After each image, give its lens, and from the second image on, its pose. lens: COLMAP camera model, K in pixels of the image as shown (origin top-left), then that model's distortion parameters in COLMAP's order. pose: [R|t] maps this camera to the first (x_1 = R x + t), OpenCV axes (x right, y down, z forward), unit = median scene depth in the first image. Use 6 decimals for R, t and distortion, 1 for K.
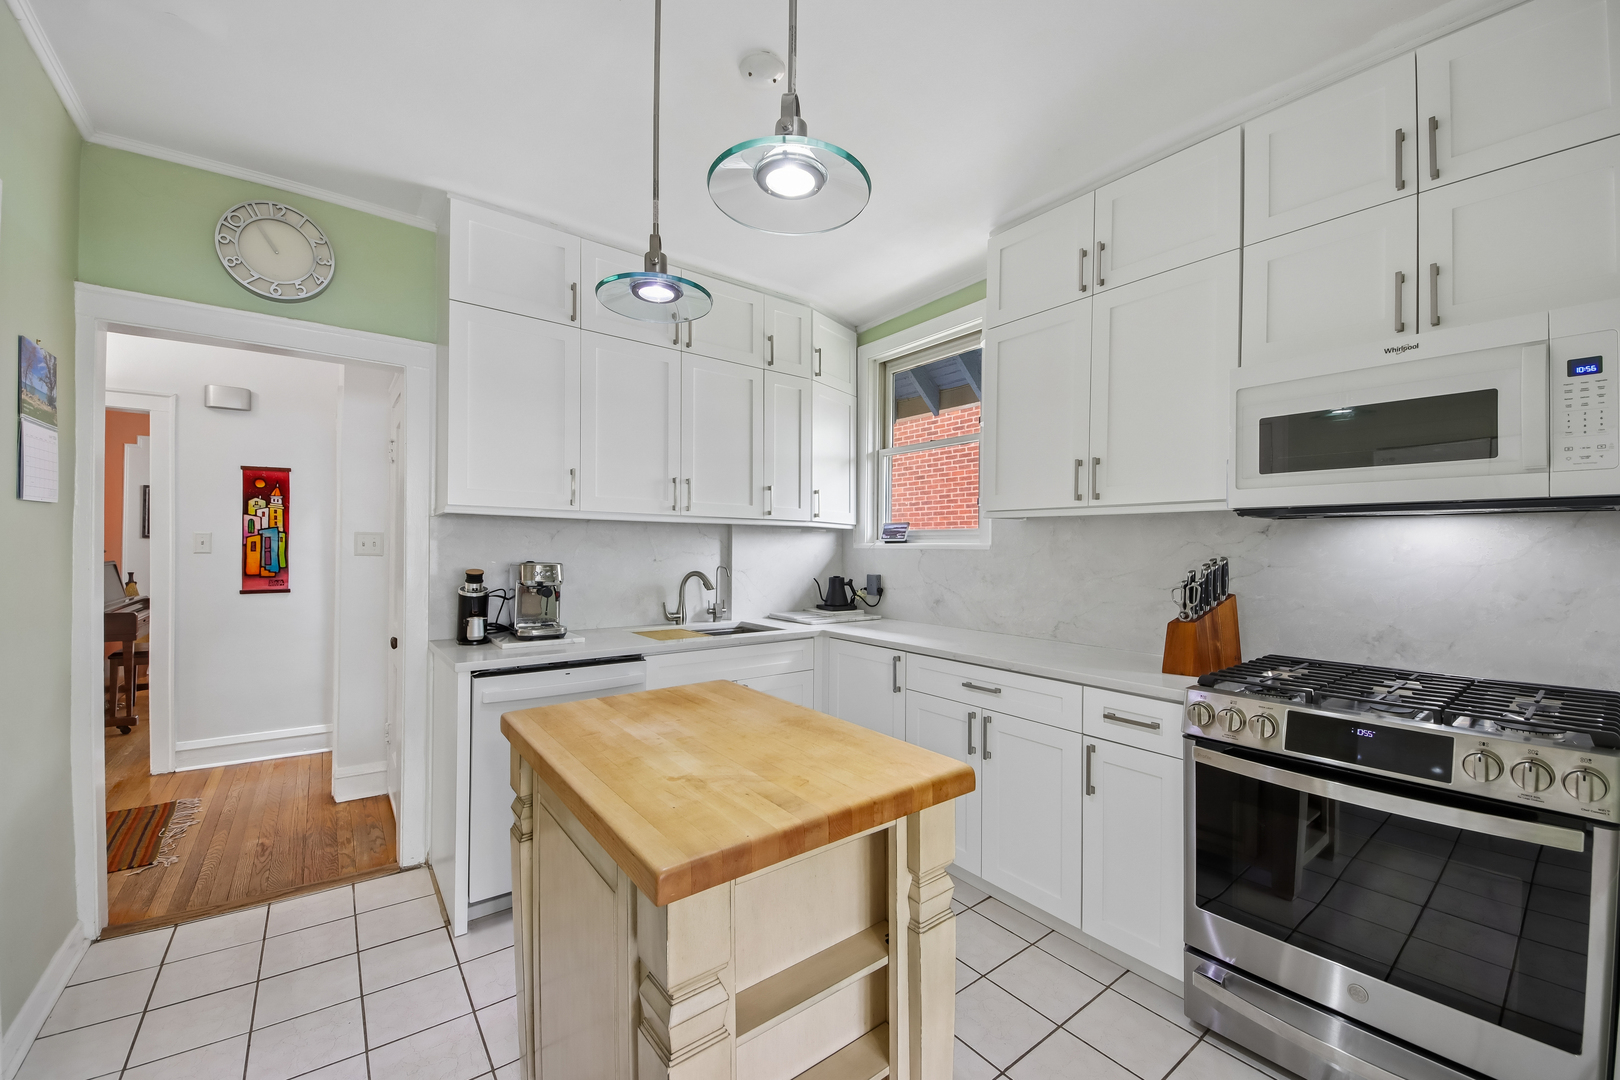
lens RADIAL K [[606.7, 0, 793.5], [0, 606.7, 549.1], [0, 0, 1]] dist [0.037333, -0.000115]
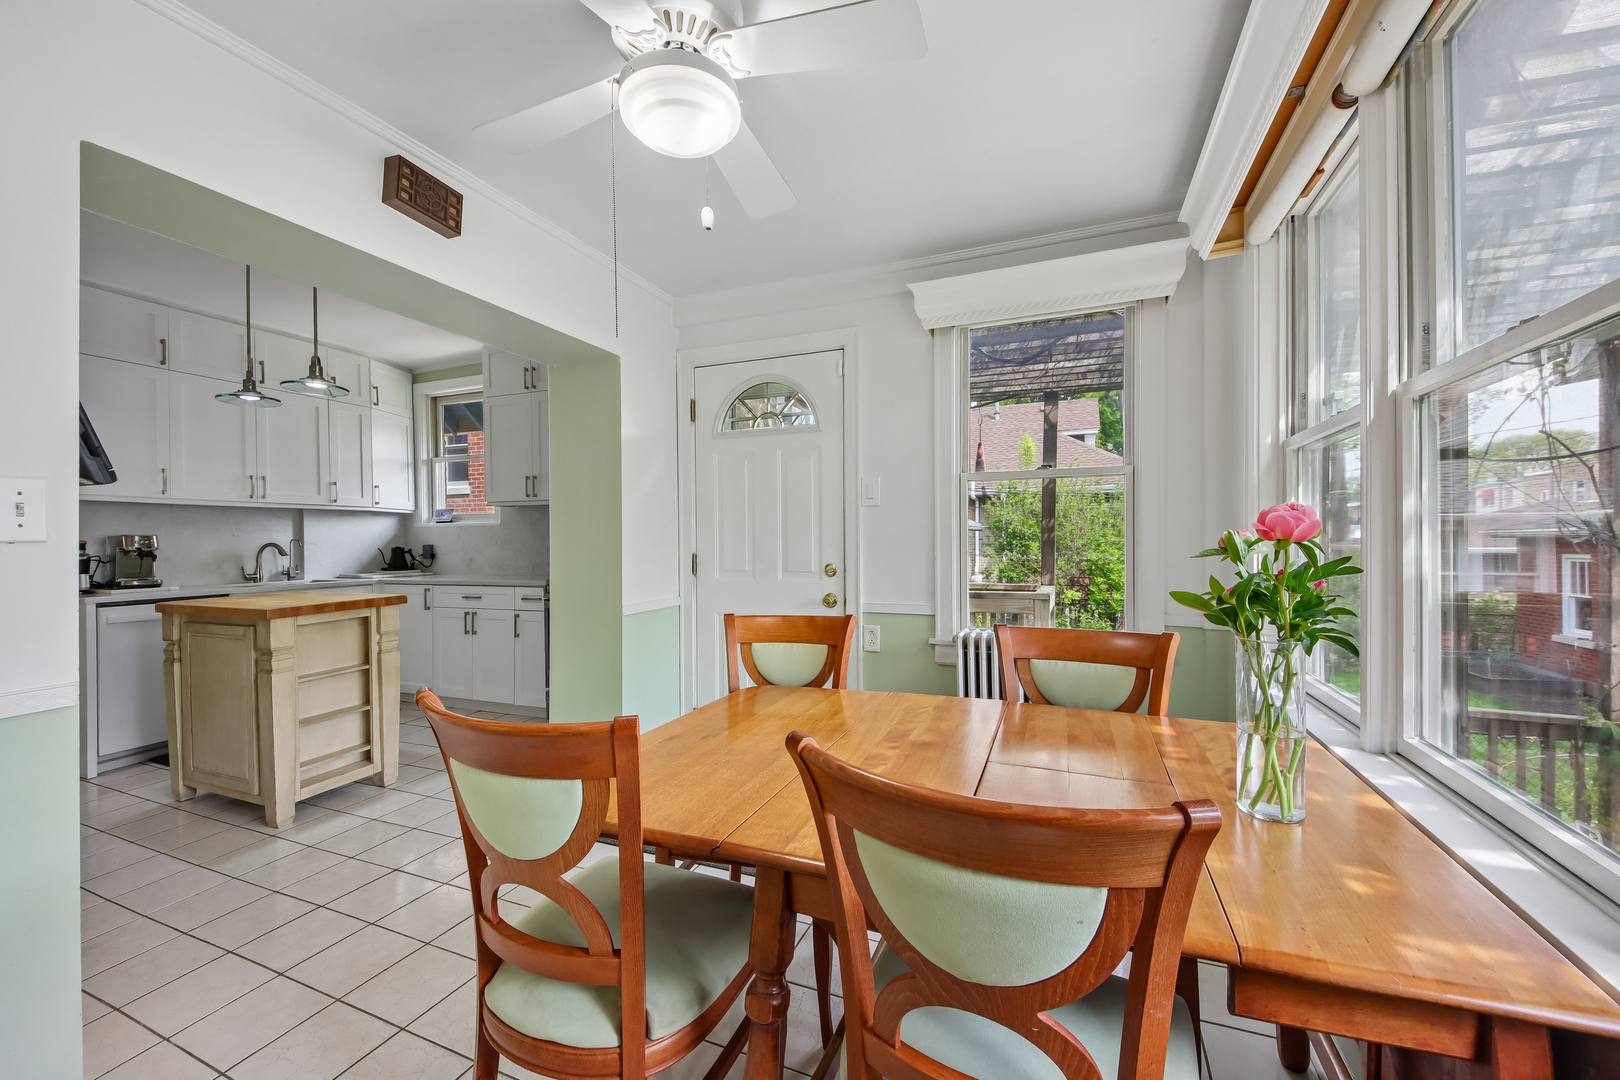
lens RADIAL K [[633.7, 0, 815.0], [0, 633.7, 545.0], [0, 0, 1]] dist [0.000453, -0.017713]
pose [[0.844921, -0.020399, 0.534502, 0.116219], [0.016671, 0.999791, 0.011803, 0.043582], [-0.534631, -0.001062, 0.845085, -0.828078]]
